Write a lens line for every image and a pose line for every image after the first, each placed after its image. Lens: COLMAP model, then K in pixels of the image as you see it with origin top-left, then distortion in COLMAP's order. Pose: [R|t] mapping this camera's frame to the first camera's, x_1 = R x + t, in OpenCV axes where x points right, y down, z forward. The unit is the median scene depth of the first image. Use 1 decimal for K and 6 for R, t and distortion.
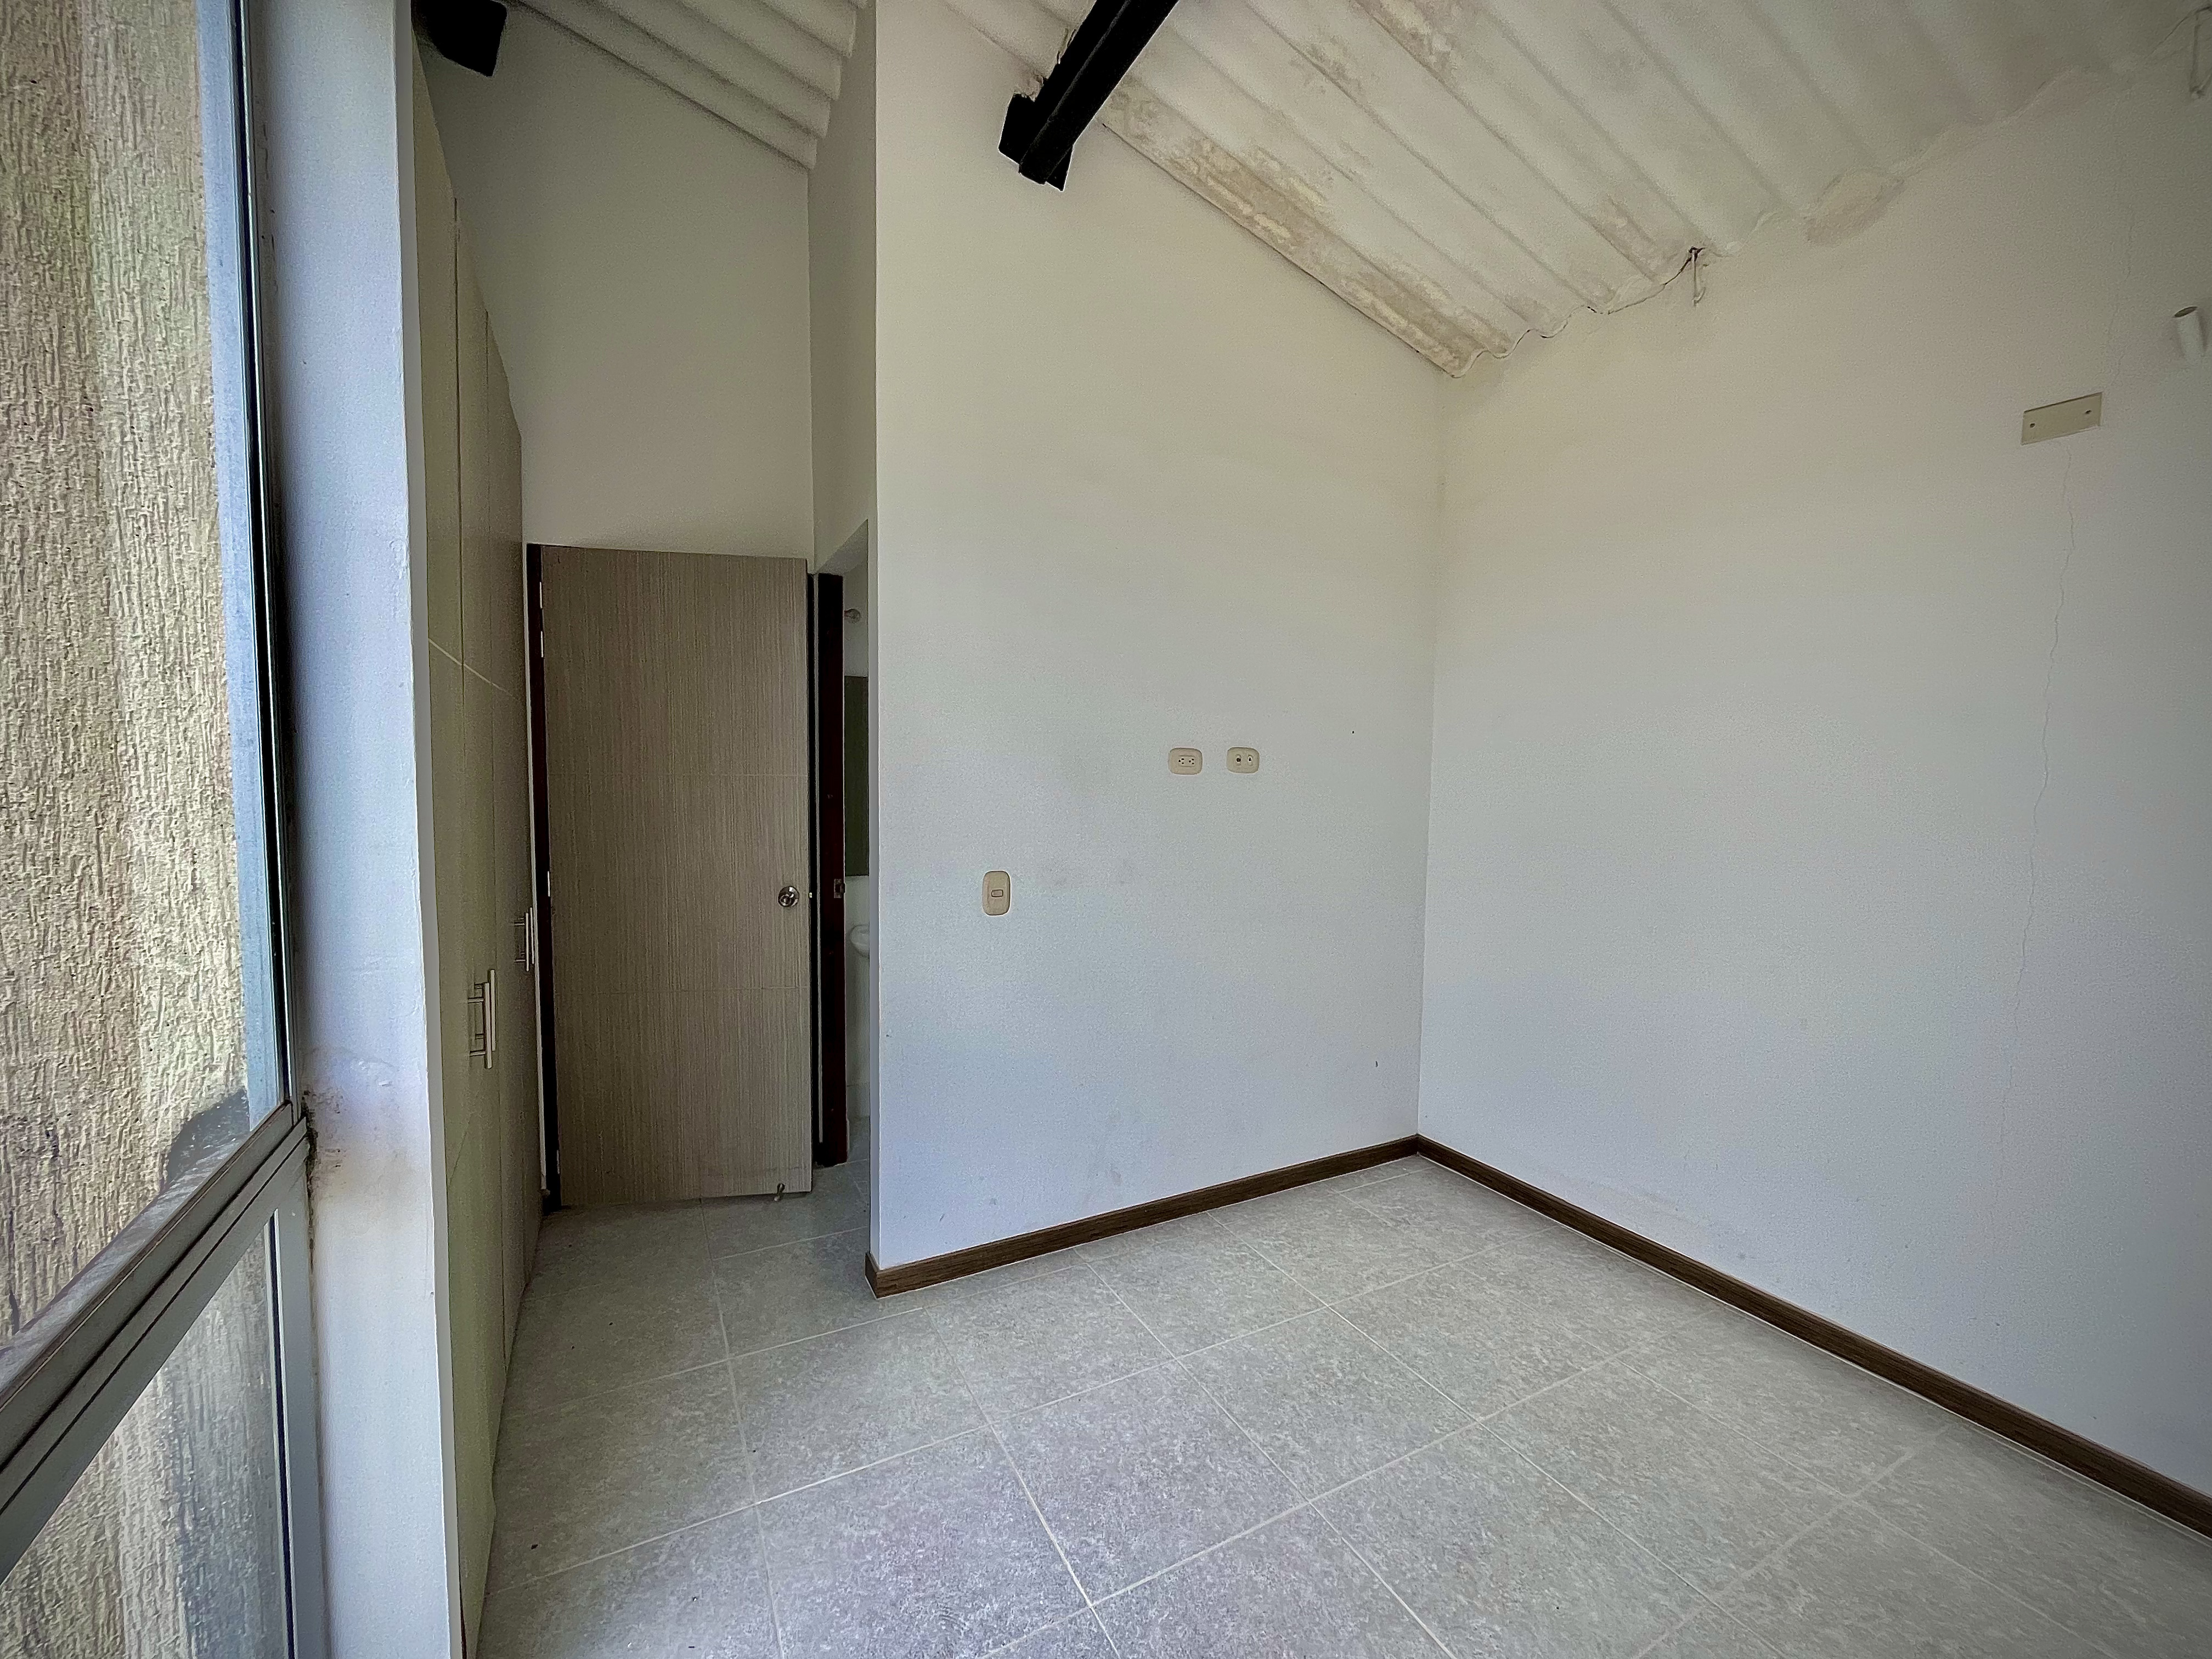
lens RADIAL K [[892.7, 0, 1094.6], [0, 892.7, 831.4], [0, 0, 1]] dist [-0.000118, -0.000017]
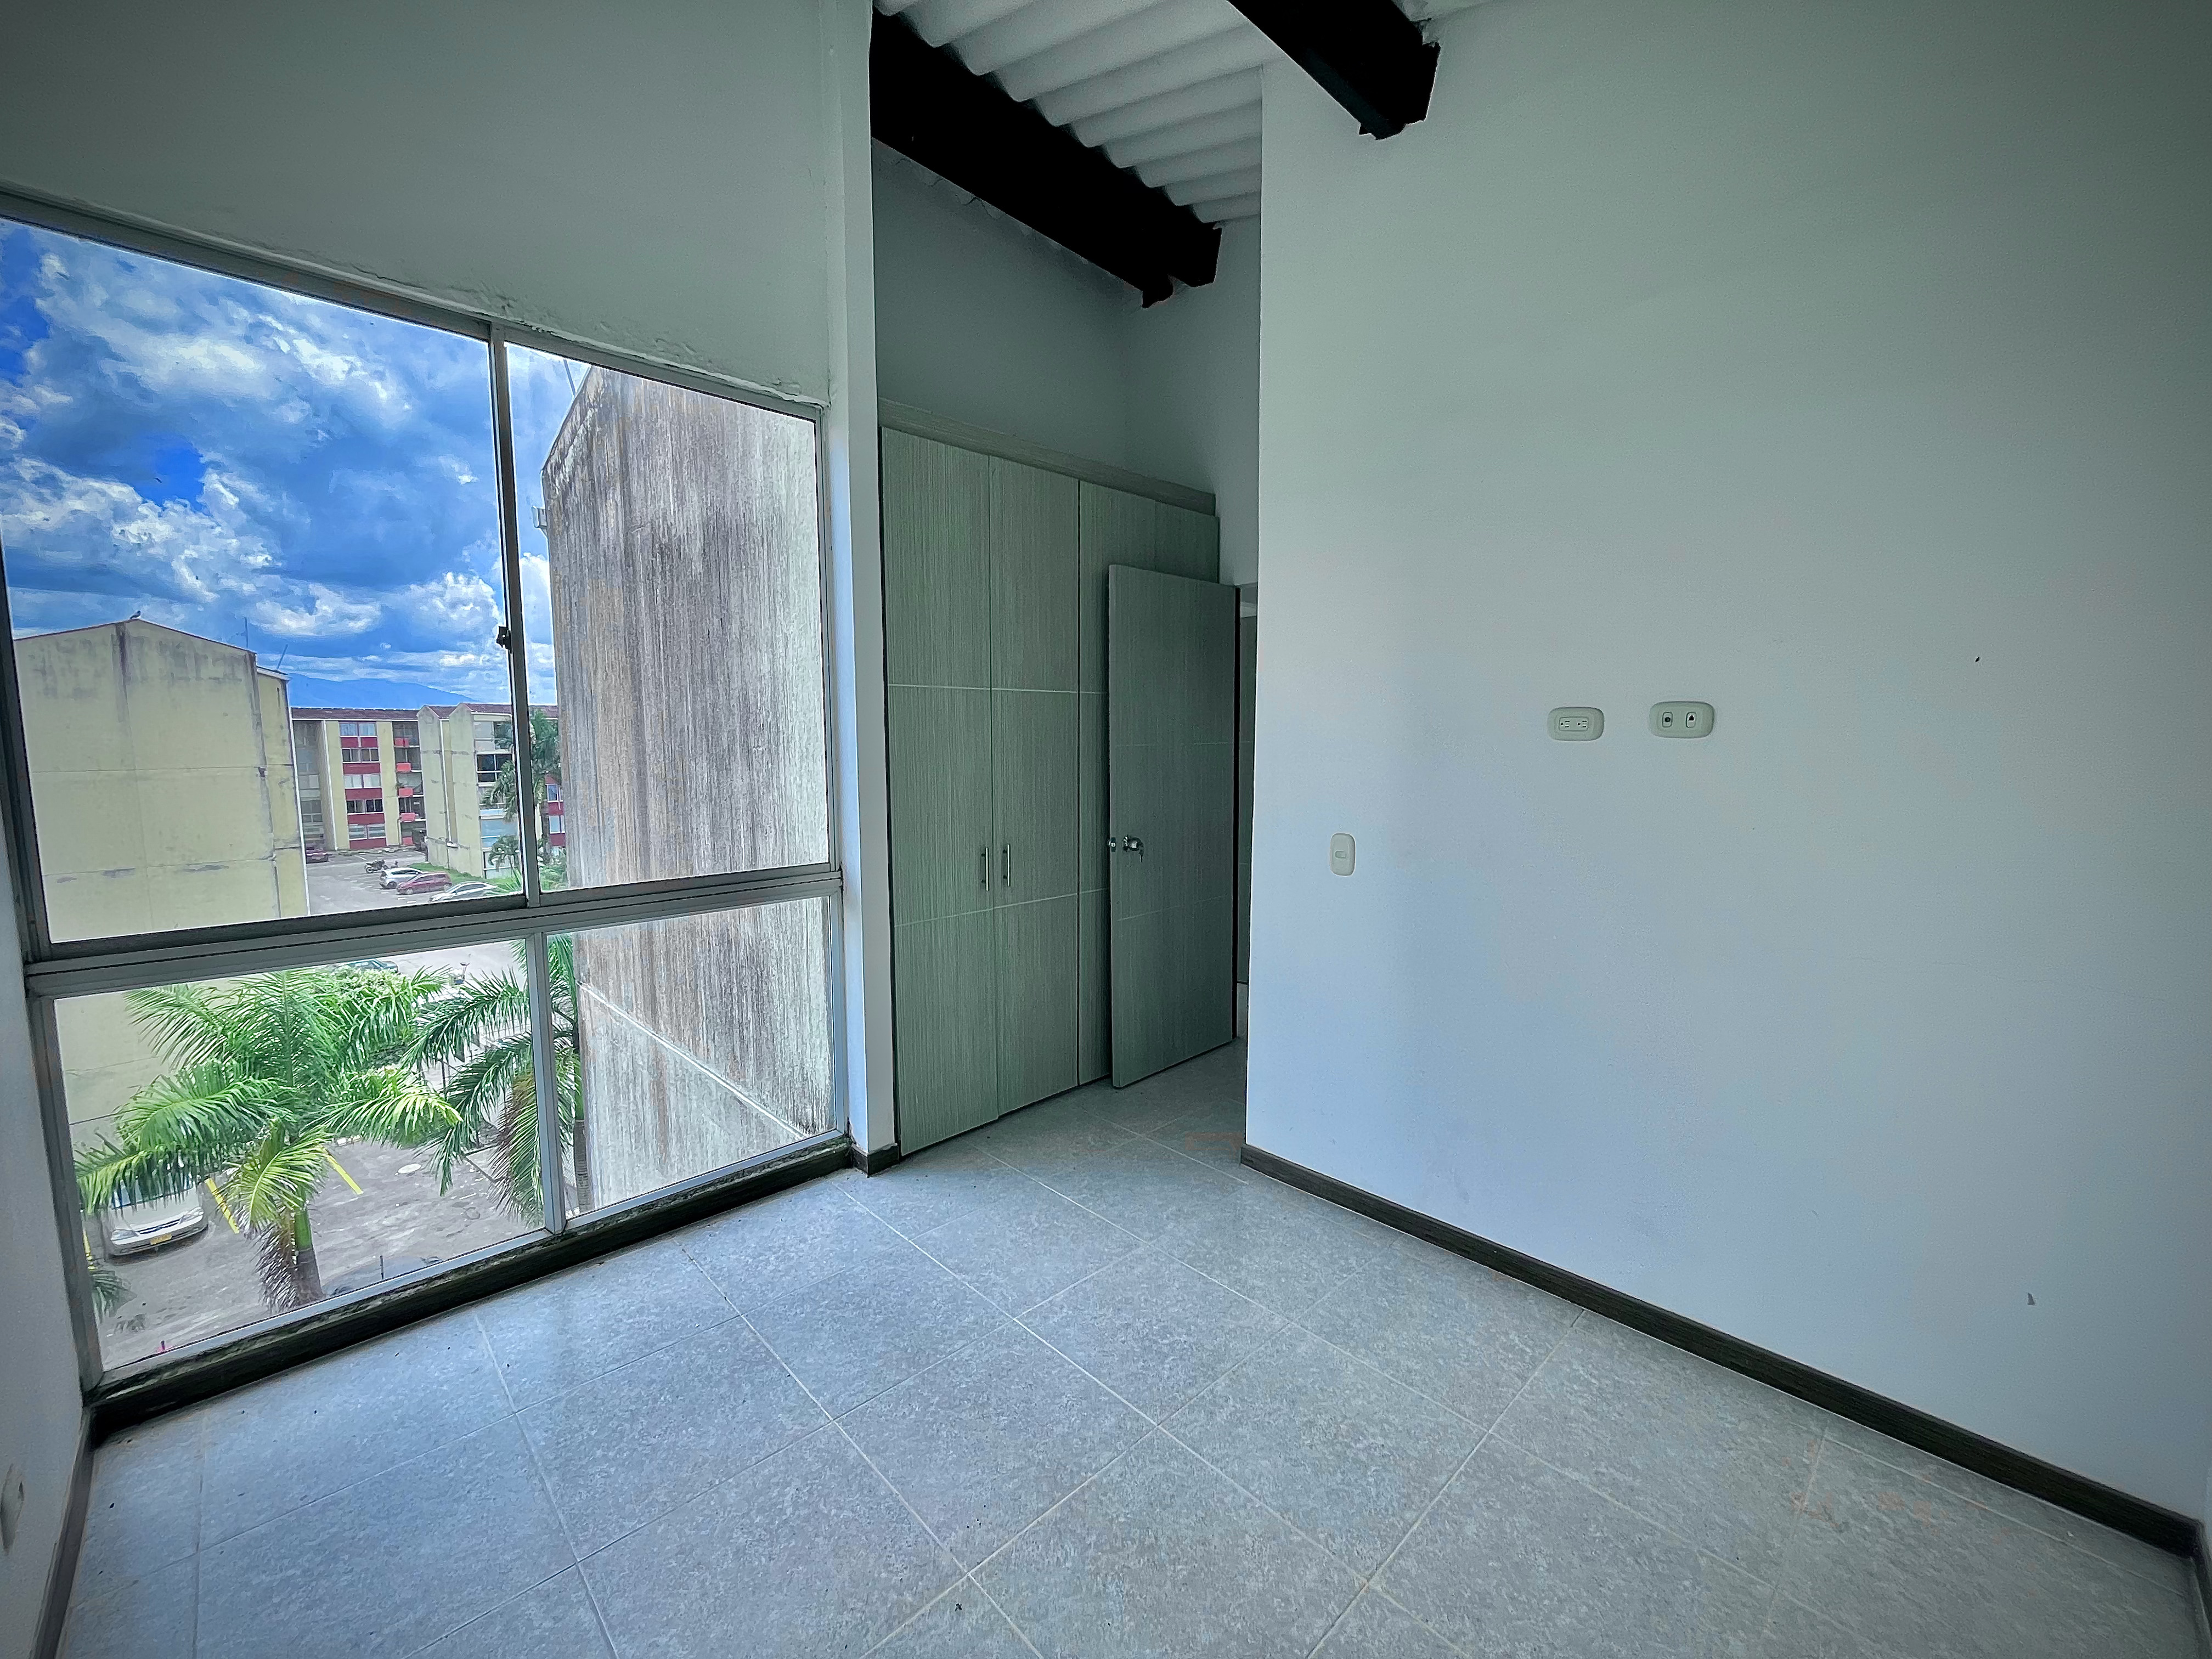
lens RADIAL K [[892.7, 0, 1094.6], [0, 892.7, 831.4], [0, 0, 1]] dist [-0.000118, -0.000017]
pose [[0.275252, 0.087904, -0.957345, 1.074955], [-0.057369, 0.995538, 0.074917, -0.026640], [0.959659, 0.034301, 0.279067, 0.554653]]
